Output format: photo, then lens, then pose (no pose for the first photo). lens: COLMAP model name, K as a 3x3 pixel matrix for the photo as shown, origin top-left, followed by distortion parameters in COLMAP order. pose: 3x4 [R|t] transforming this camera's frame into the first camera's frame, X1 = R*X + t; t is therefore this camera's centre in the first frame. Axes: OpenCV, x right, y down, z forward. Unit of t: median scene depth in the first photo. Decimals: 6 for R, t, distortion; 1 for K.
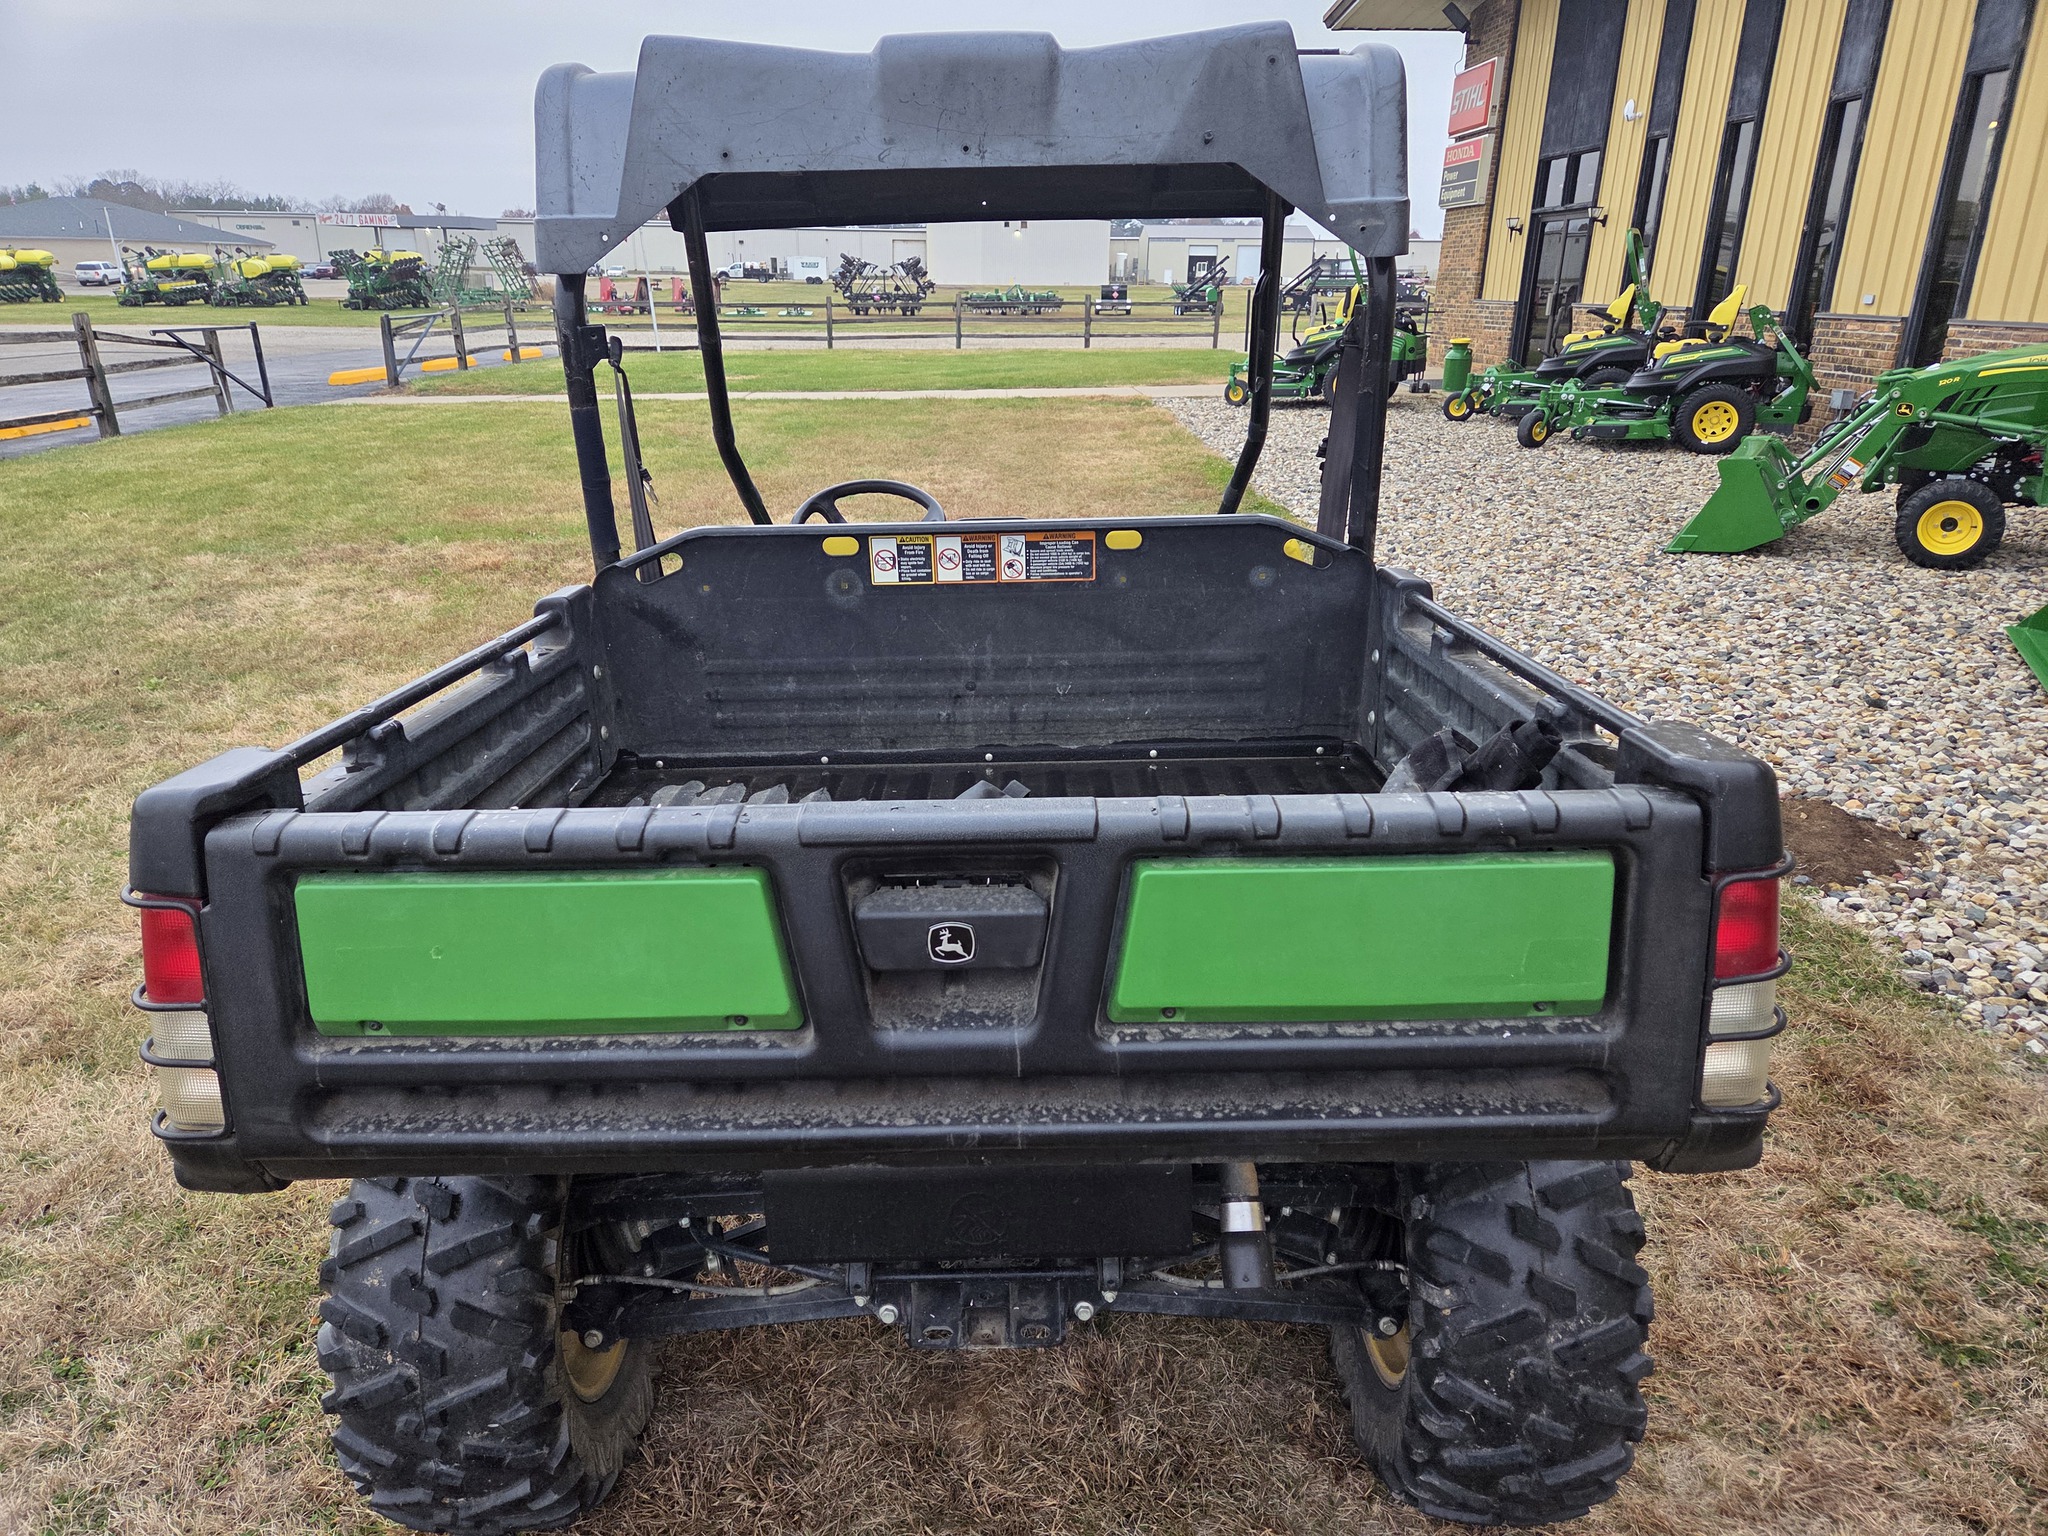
lens RADIAL K [[1362.2, 0, 1014.7], [0, 1362.2, 776.3], [0, 0, 1]] dist [0.077298, -0.061584]
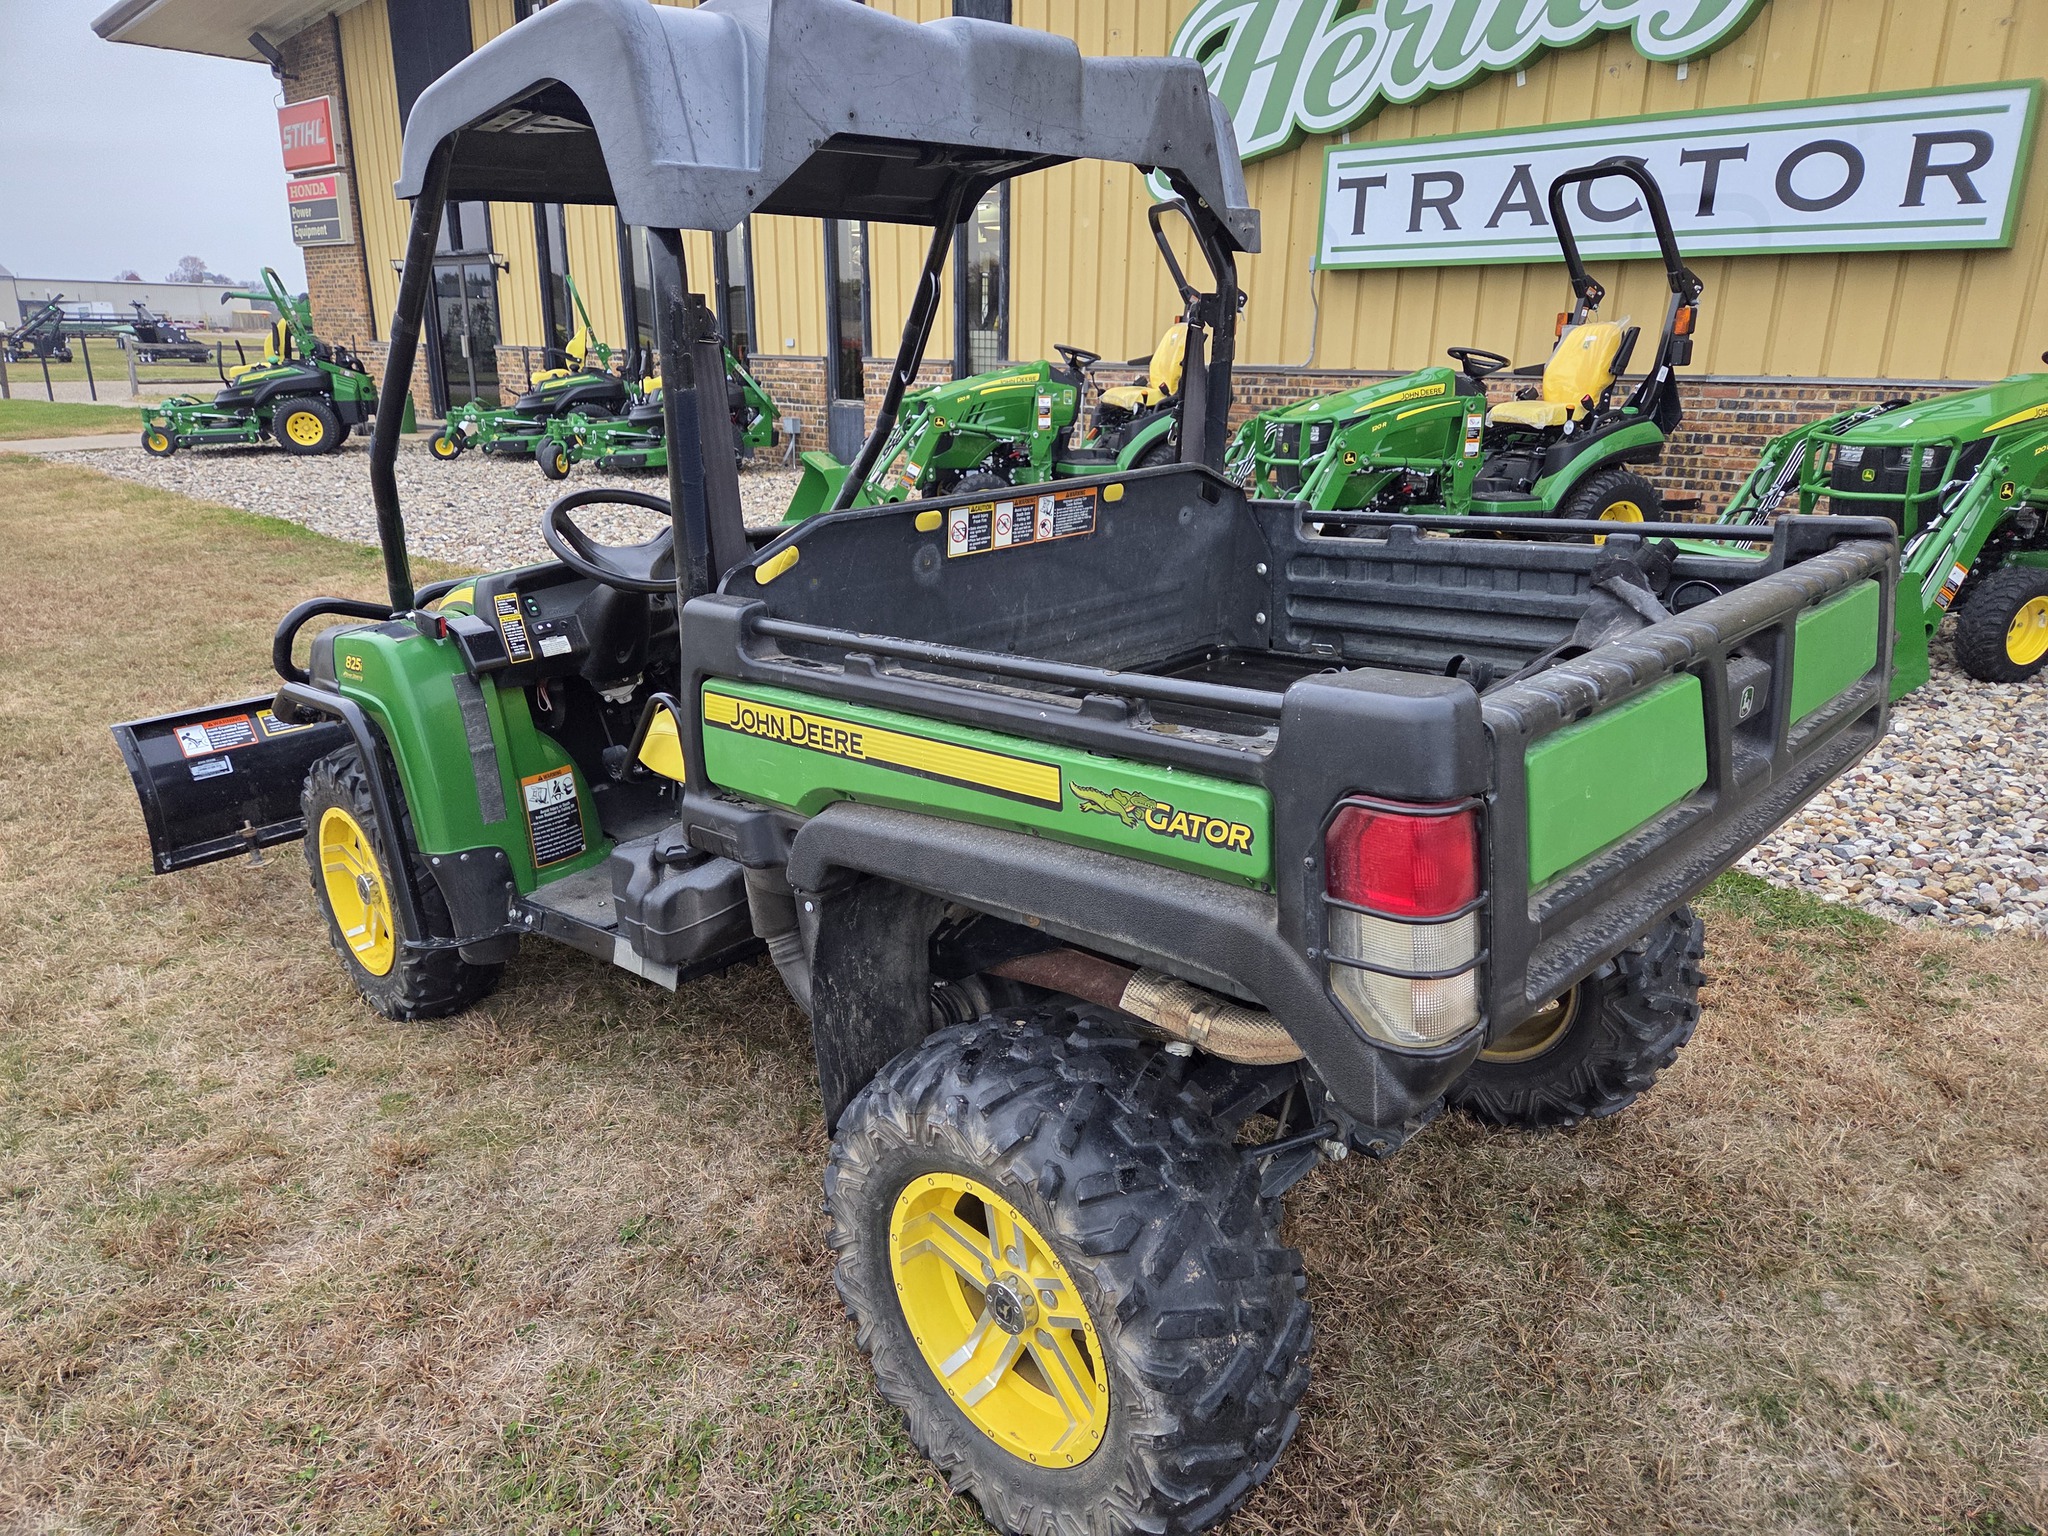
lens RADIAL K [[1362.2, 0, 1021.3], [0, 1362.2, 764.6], [0, 0, 1]] dist [0.077298, -0.061584]
pose [[0.689636, -0.212413, 0.692303, -0.245689], [0.240773, 0.968881, 0.057428, -0.011650], [-0.682957, 0.127084, 0.719318, 0.080897]]
